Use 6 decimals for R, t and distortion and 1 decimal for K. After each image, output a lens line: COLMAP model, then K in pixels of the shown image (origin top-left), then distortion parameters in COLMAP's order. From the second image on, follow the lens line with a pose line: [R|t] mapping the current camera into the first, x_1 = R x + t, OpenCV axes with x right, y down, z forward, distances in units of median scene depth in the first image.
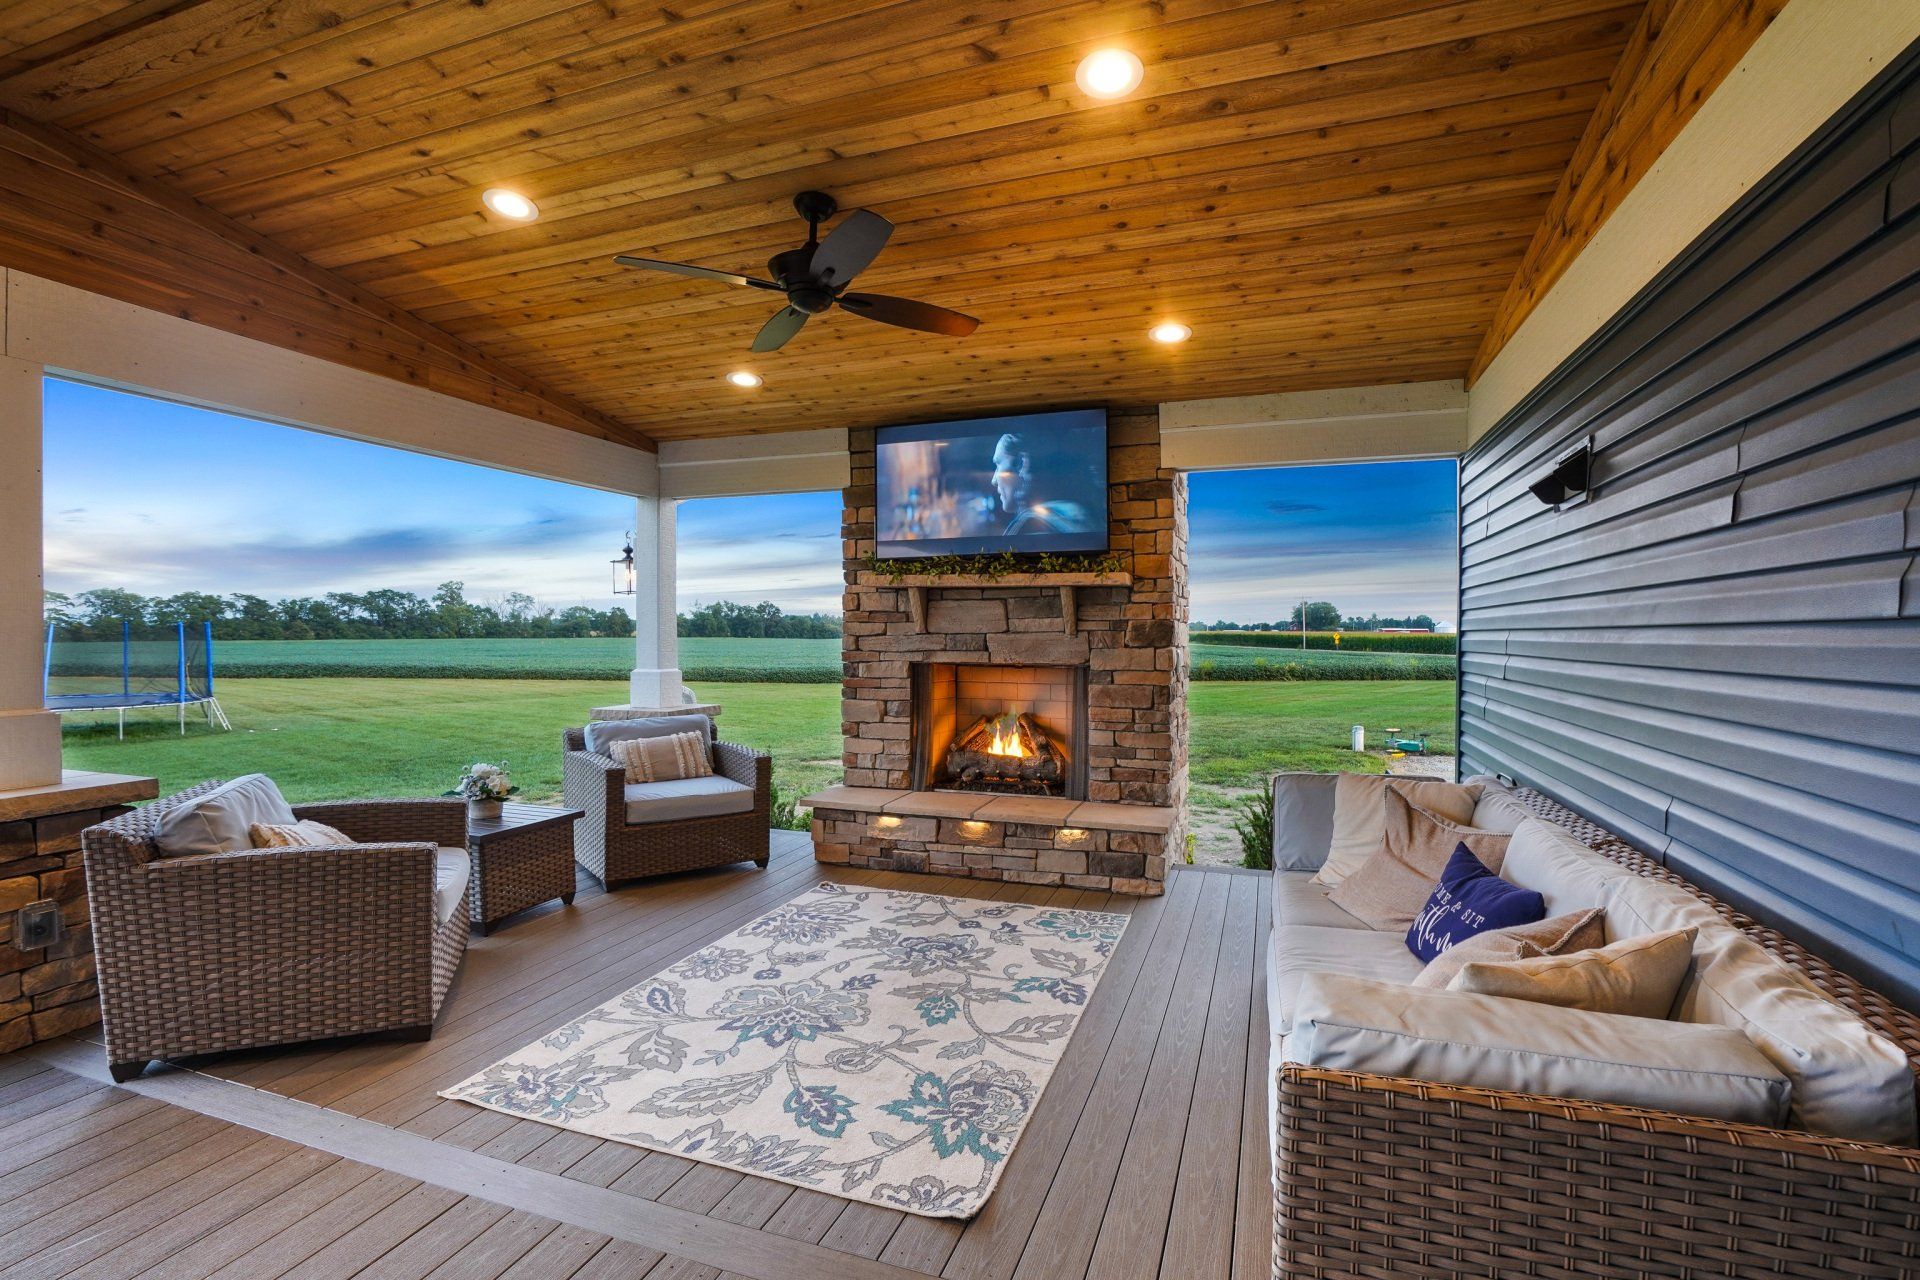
lens RADIAL K [[900.4, 0, 963.8], [0, 900.4, 644.8], [0, 0, 1]] dist [-0.051828, -0.000884]
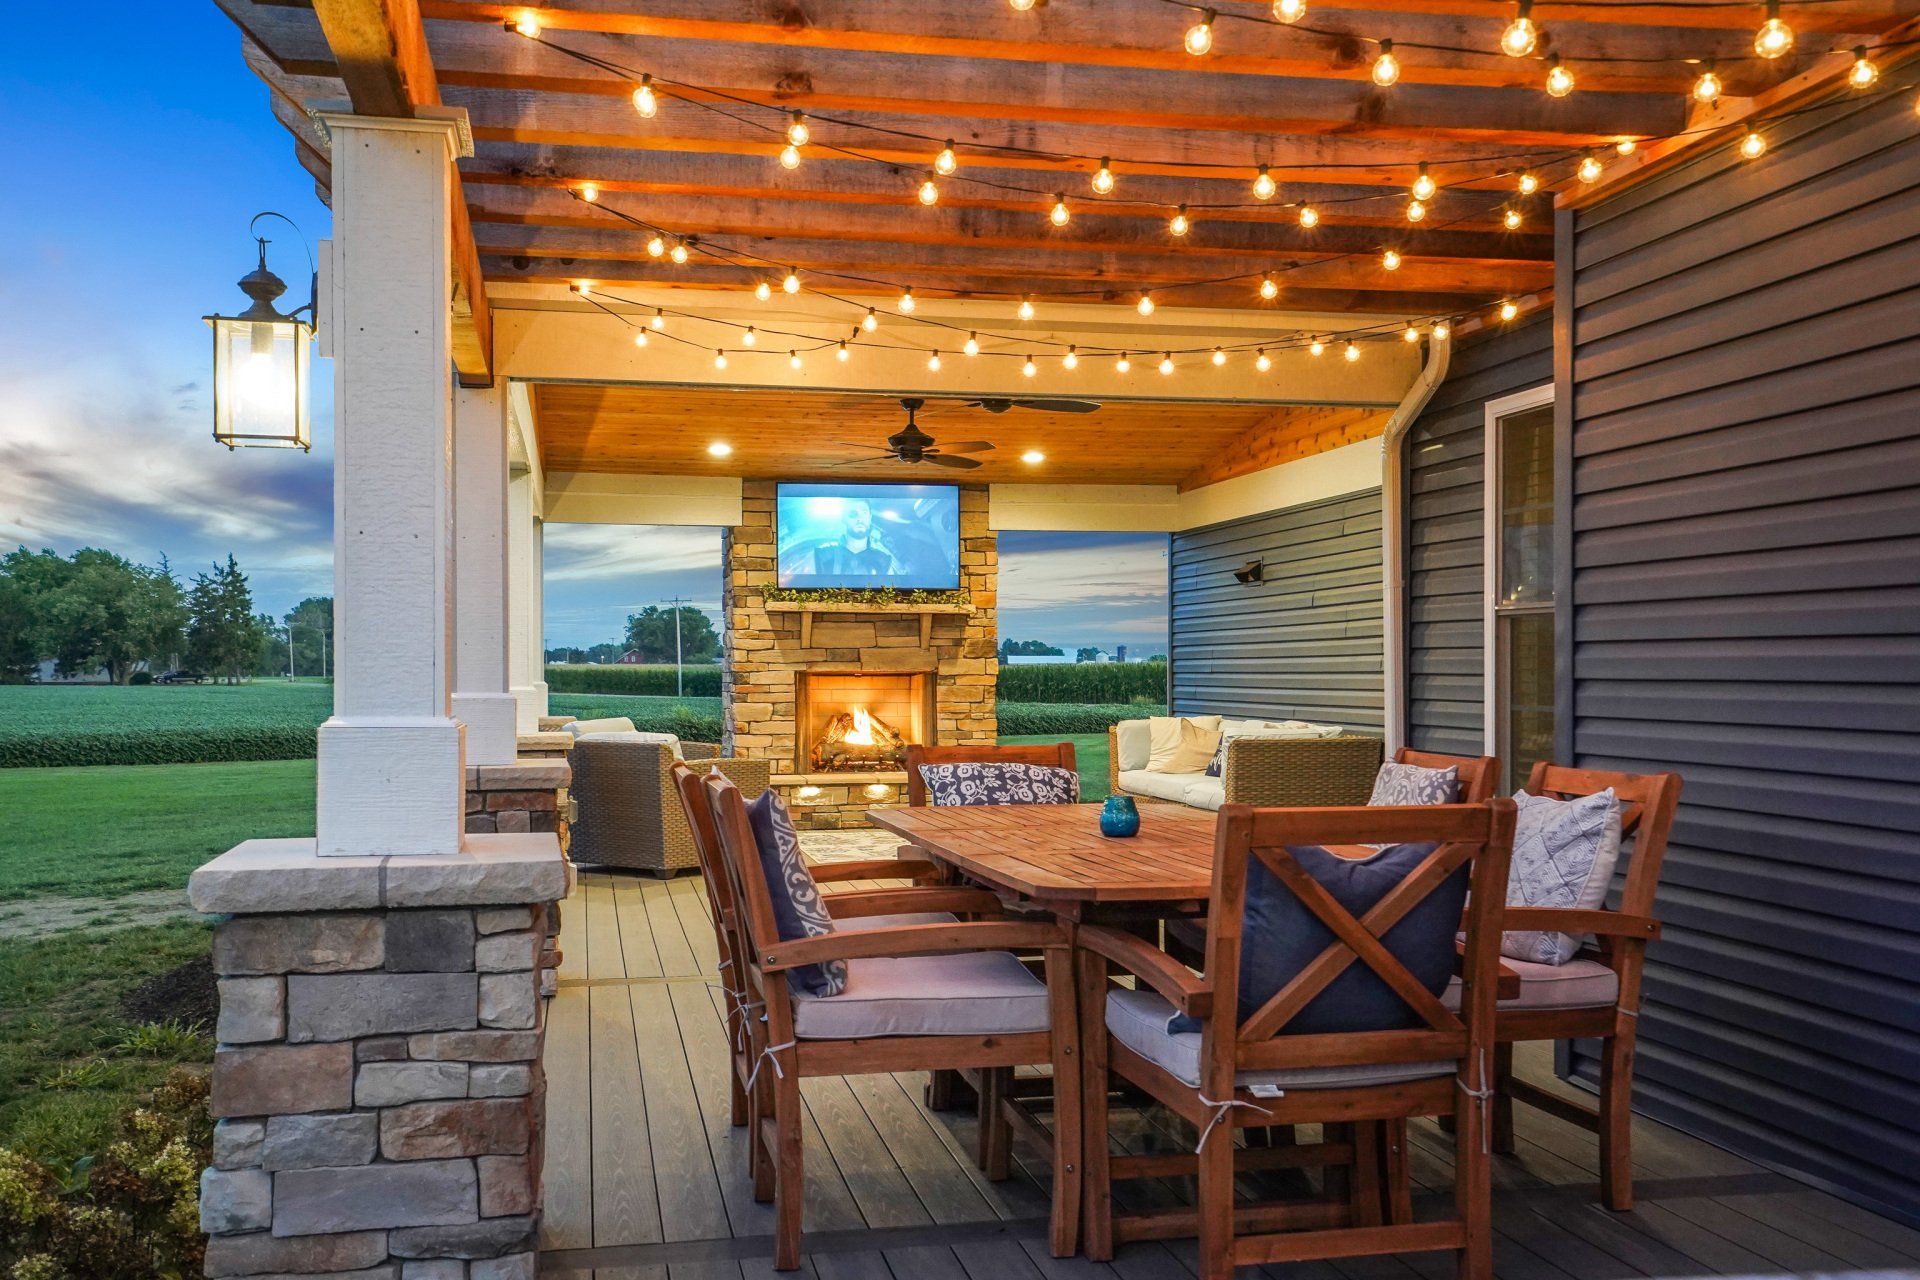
lens RADIAL K [[1835.7, 0, 950.4], [0, 1835.7, 639.5], [0, 0, 1]] dist [0.064247, 0.026218]
pose [[0.862644, 0.005431, 0.505782, -1.790495], [0.009168, 0.999610, -0.026371, 0.068538], [-0.505728, 0.027386, 0.862258, -2.006052]]
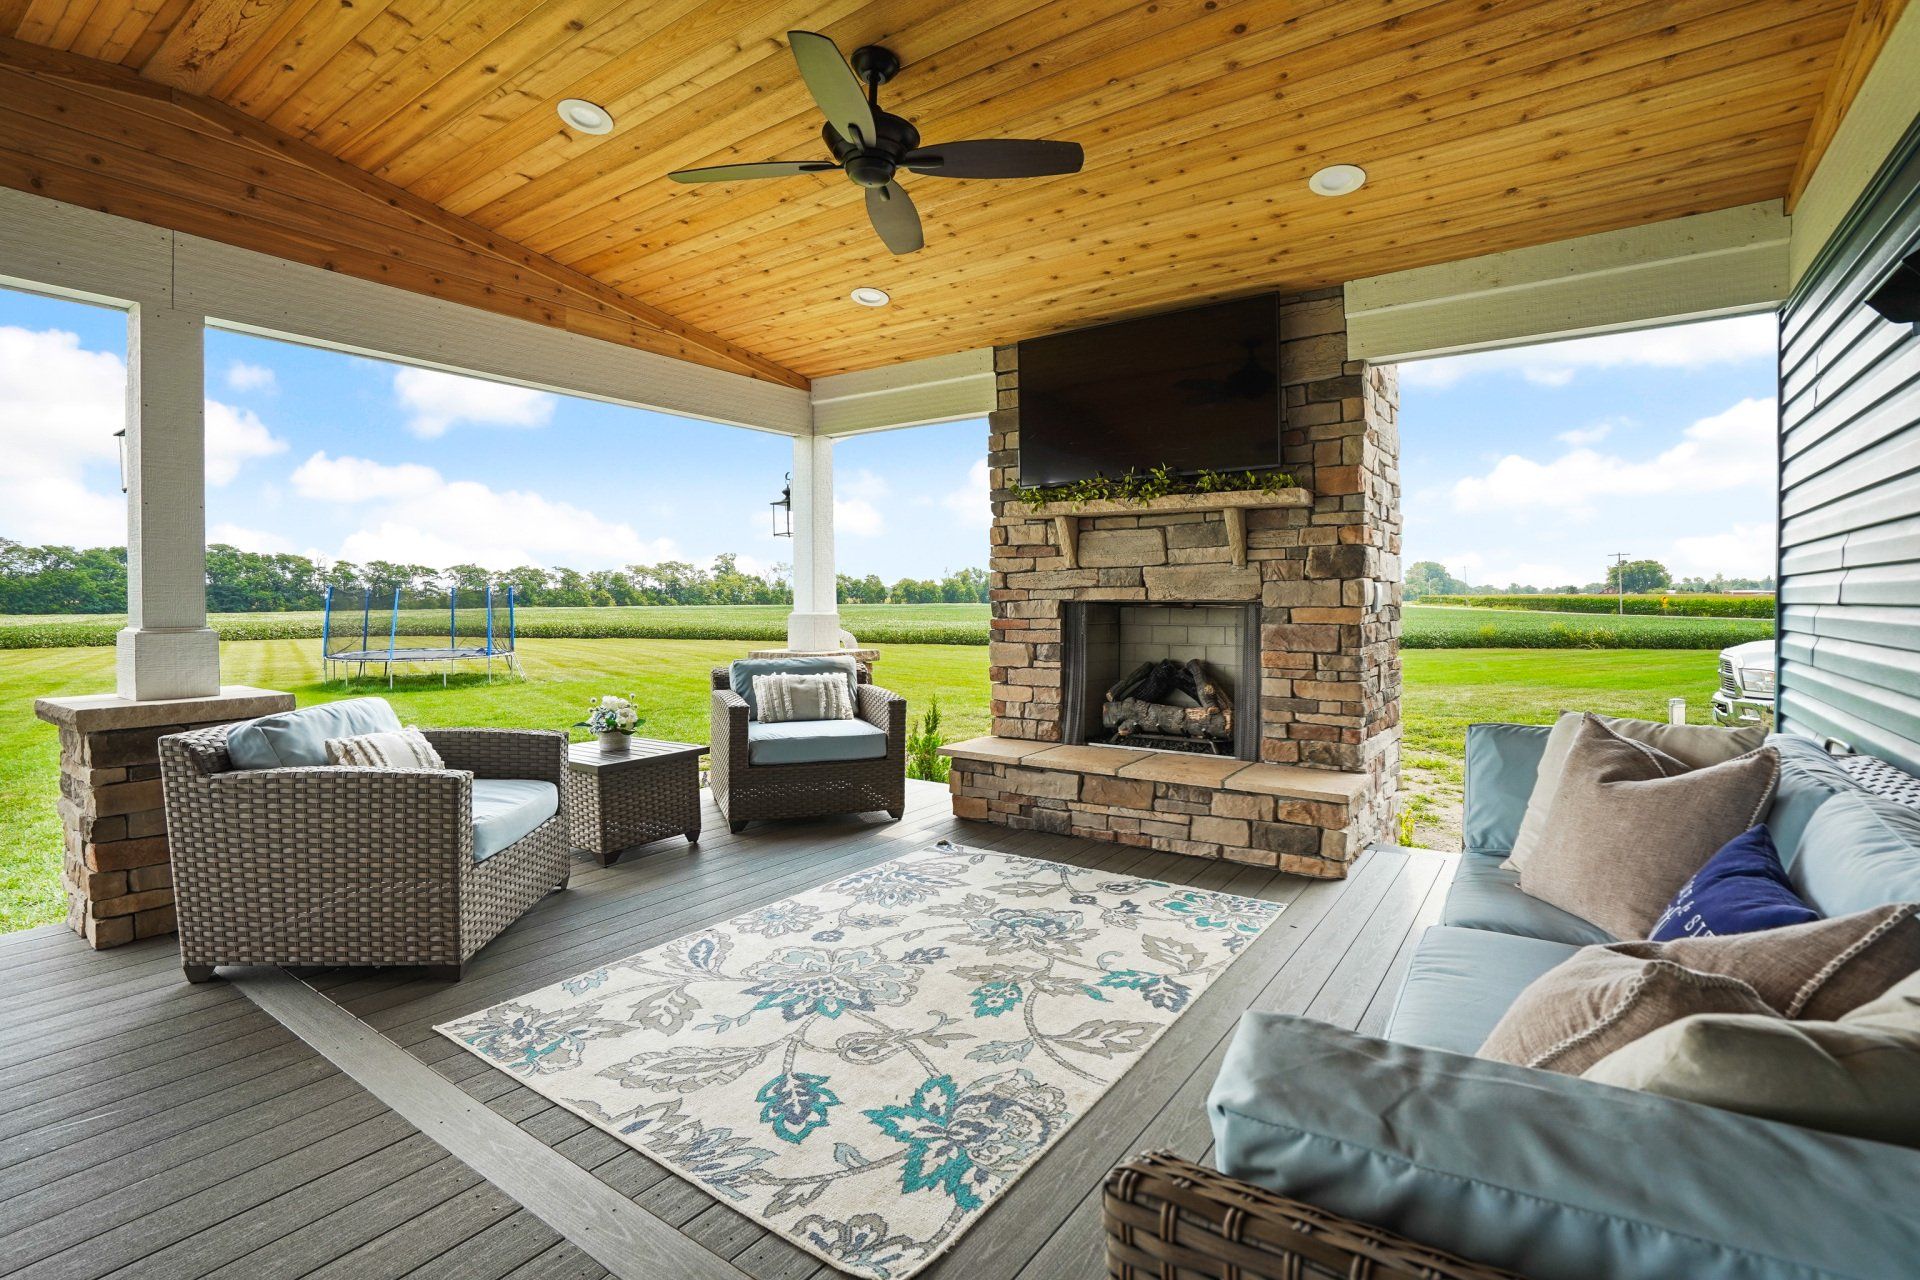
lens RADIAL K [[913.1, 0, 958.6], [0, 913.1, 607.3], [0, 0, 1]] dist [-0.046550, 0.001182]
pose [[0.961421, -0.002627, -0.275068, 0.145180], [0.001467, 0.999989, -0.004424, 0.044161], [0.275077, 0.003850, 0.961415, 0.158345]]
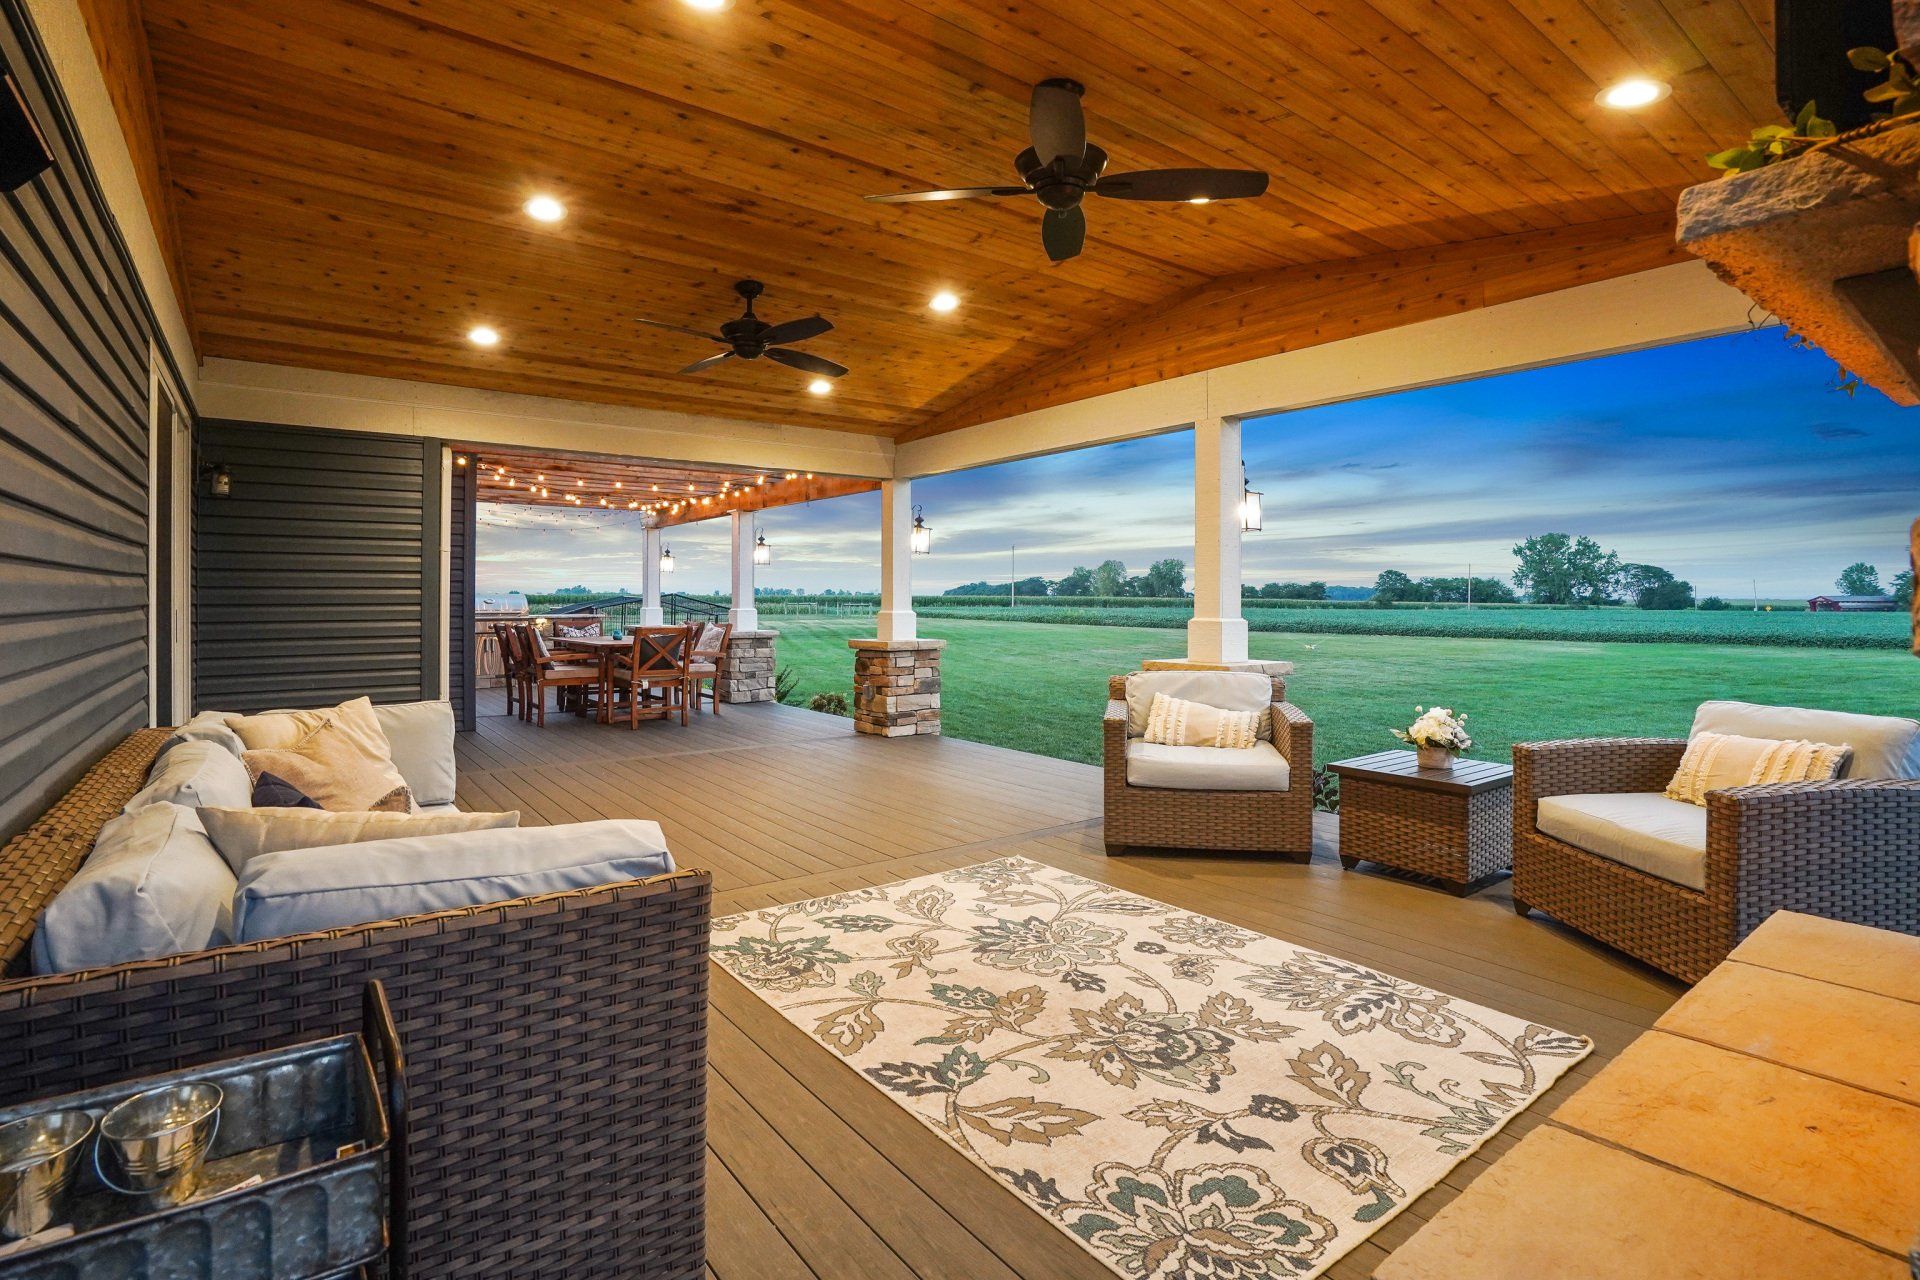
lens RADIAL K [[913.1, 0, 958.6], [0, 913.1, 607.3], [0, 0, 1]] dist [-0.046550, 0.001182]
pose [[-0.551372, 0.000896, -0.834259, 0.592710], [-0.014111, 0.999846, 0.010400, 0.026645], [0.834140, 0.017506, -0.551274, 1.256376]]
